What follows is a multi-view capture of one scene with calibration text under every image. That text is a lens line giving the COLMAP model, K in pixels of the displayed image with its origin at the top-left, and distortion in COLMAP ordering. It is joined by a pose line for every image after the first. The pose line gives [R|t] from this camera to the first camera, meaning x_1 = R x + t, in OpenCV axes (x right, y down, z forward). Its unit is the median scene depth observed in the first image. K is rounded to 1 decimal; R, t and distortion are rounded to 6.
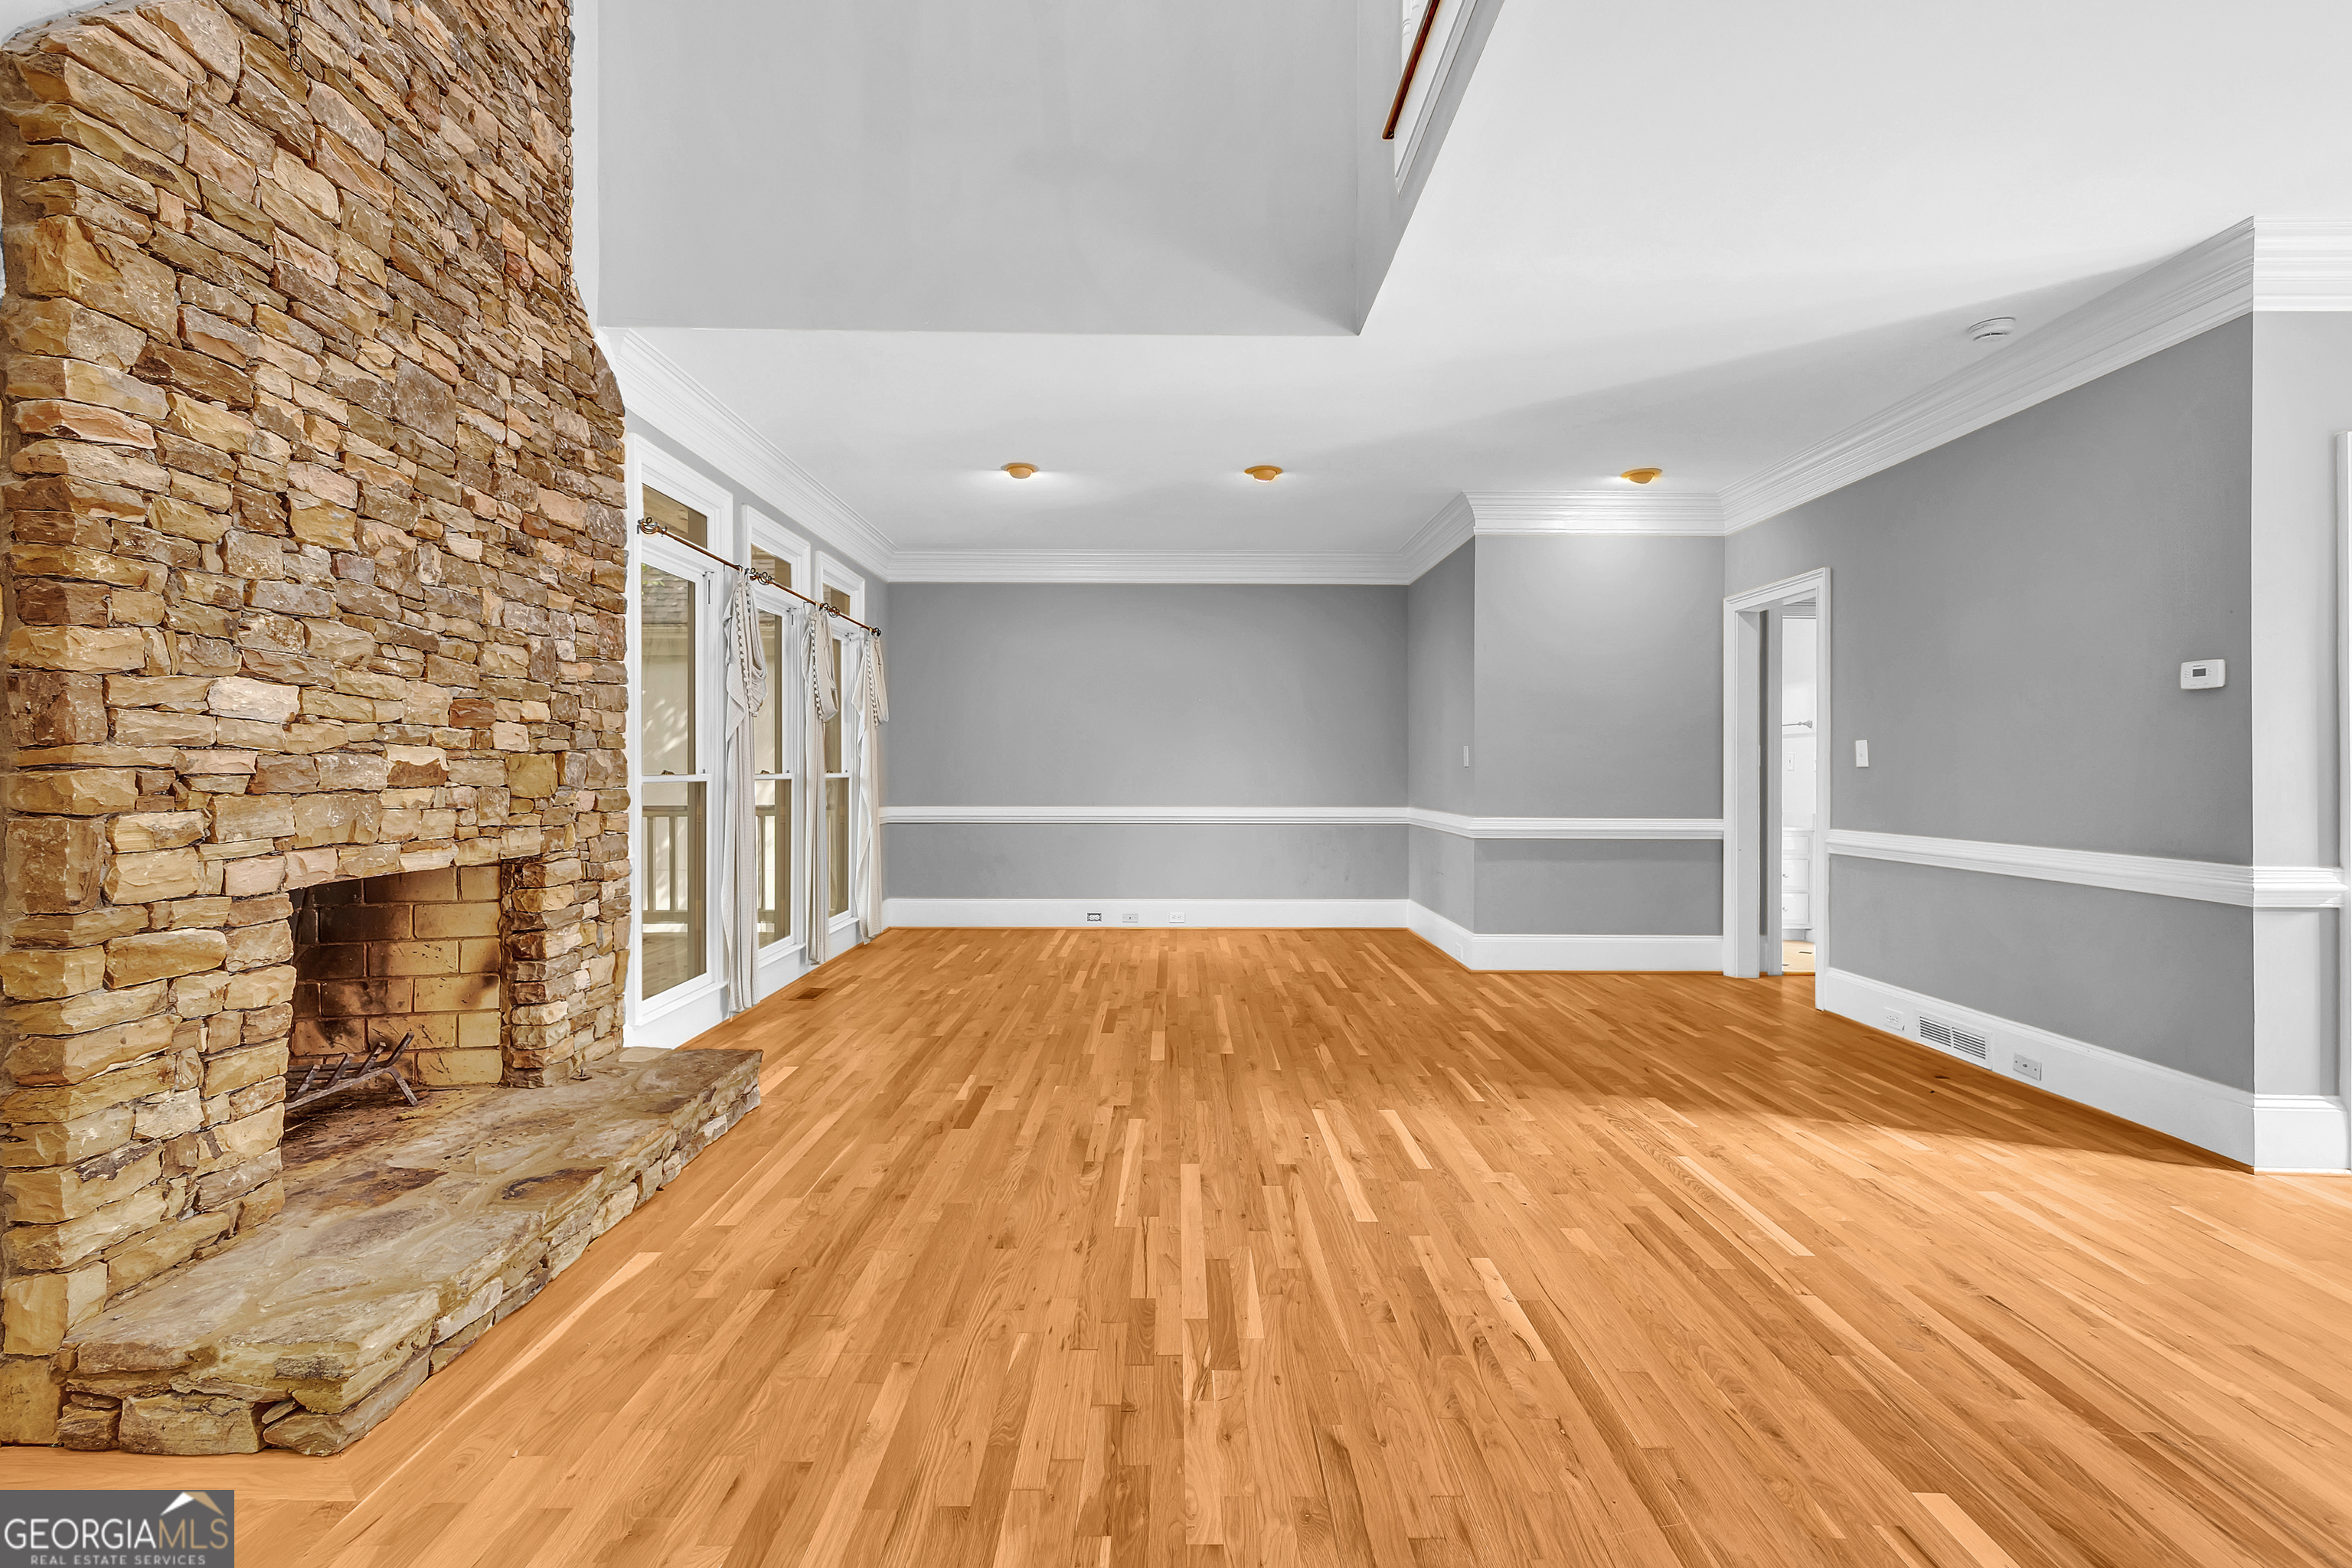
lens RADIAL K [[1043.7, 0, 1173.9], [0, 1043.7, 754.8], [0, 0, 1]] dist [0.013324, 0.001261]
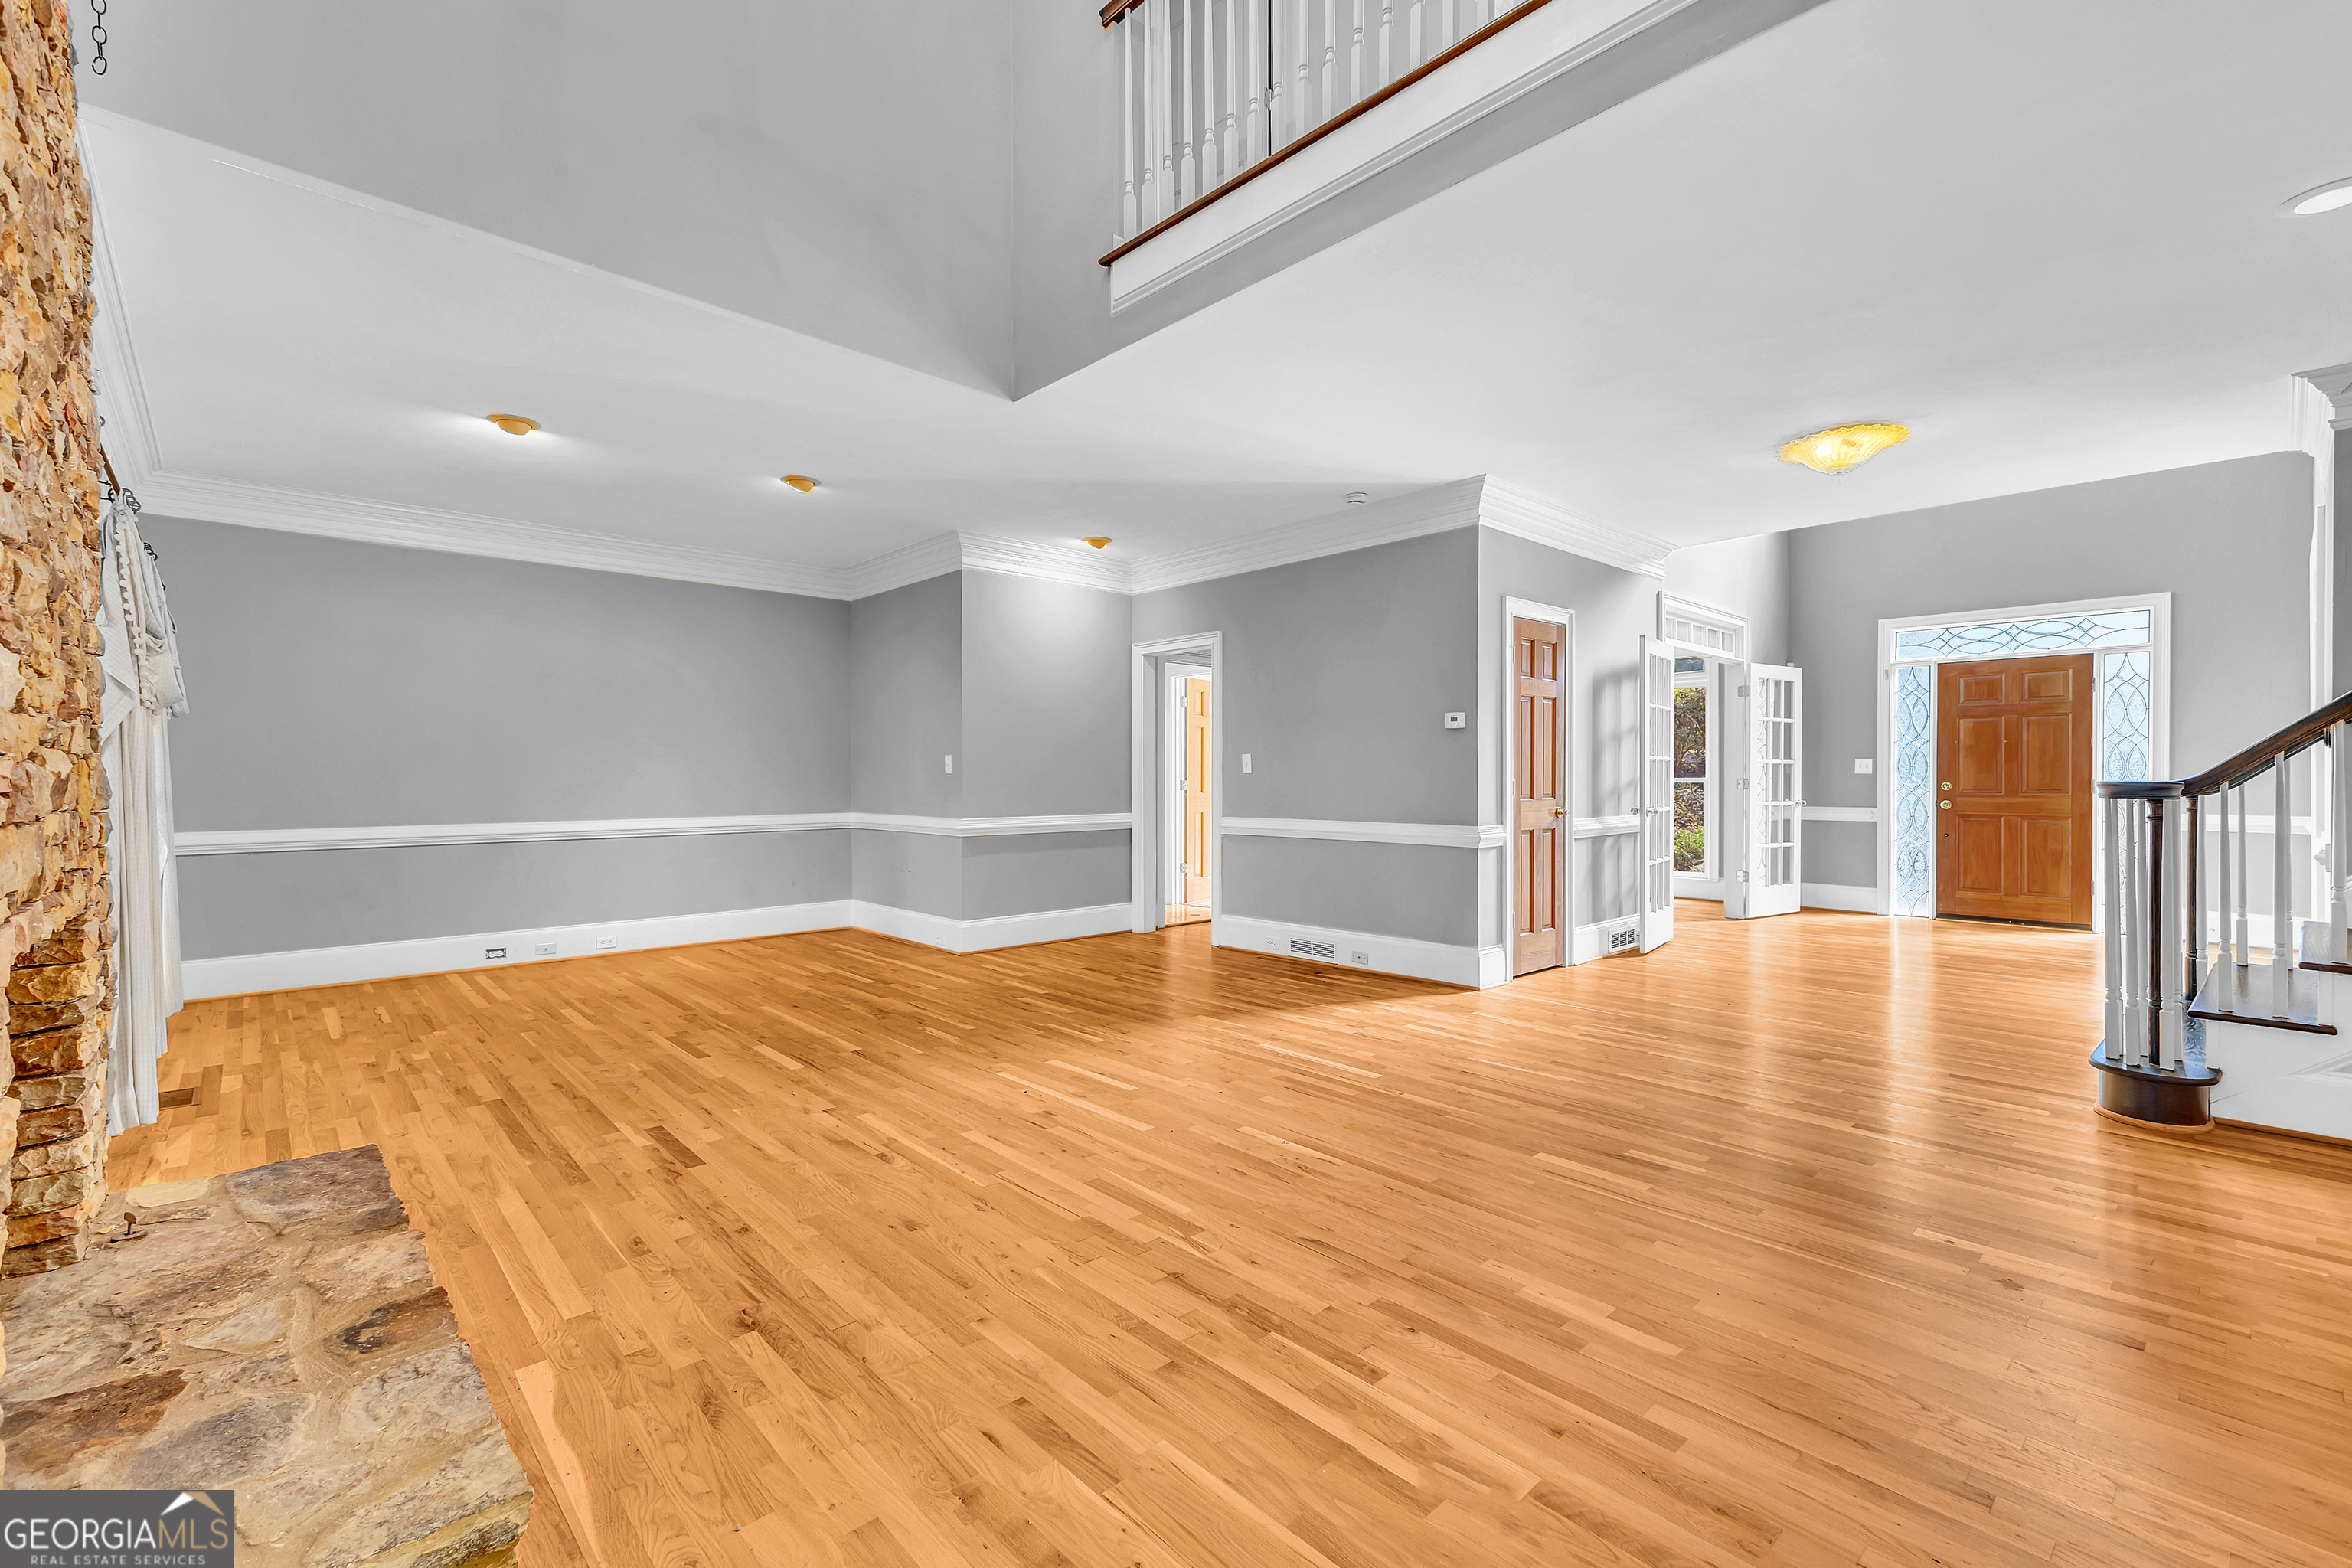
lens RADIAL K [[1016.2, 0, 1174.9], [0, 1016.2, 772.1], [0, 0, 1]] dist [0.001233, 0.005153]
pose [[0.737048, -0.003216, 0.675832, -0.534971], [-0.004109, 0.999949, 0.009240, -0.002635], [-0.675828, -0.009588, 0.736997, 0.054780]]
